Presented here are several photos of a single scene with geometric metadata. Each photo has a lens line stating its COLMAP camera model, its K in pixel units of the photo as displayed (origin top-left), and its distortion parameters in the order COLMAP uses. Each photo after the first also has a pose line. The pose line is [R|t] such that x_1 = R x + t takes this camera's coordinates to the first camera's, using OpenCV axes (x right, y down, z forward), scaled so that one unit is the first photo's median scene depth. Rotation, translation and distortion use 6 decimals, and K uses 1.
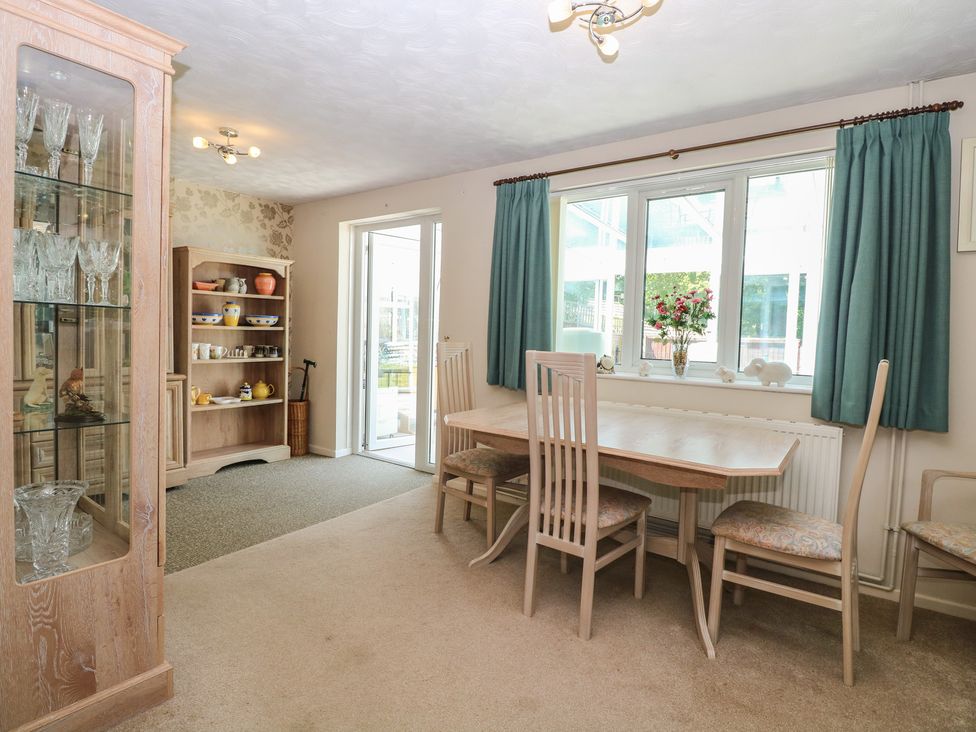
lens RADIAL K [[522.7, 0, 489.3], [0, 522.7, 362.7], [0, 0, 1]] dist [-0.019373, -0.004626]
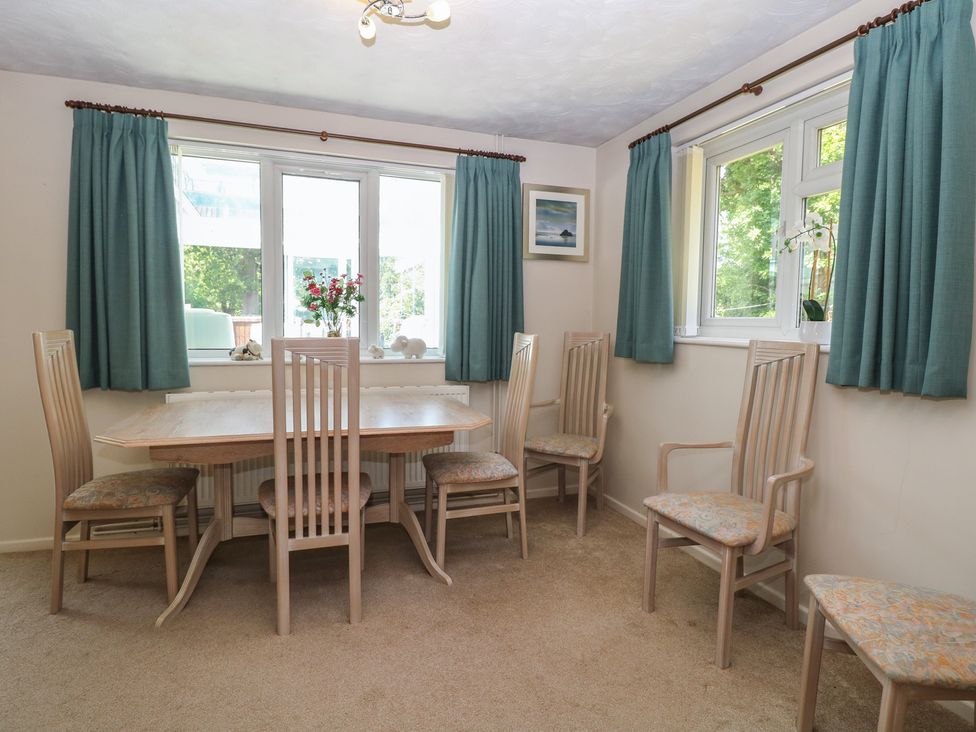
lens RADIAL K [[551.0, 0, 490.2], [0, 551.0, 365.2], [0, 0, 1]] dist [-0.019318, -0.001611]
pose [[0.542340, -0.086228, 0.835723, -0.464970], [0.050351, 0.996267, 0.070117, -0.021601], [-0.838649, 0.004052, 0.544657, 0.184510]]
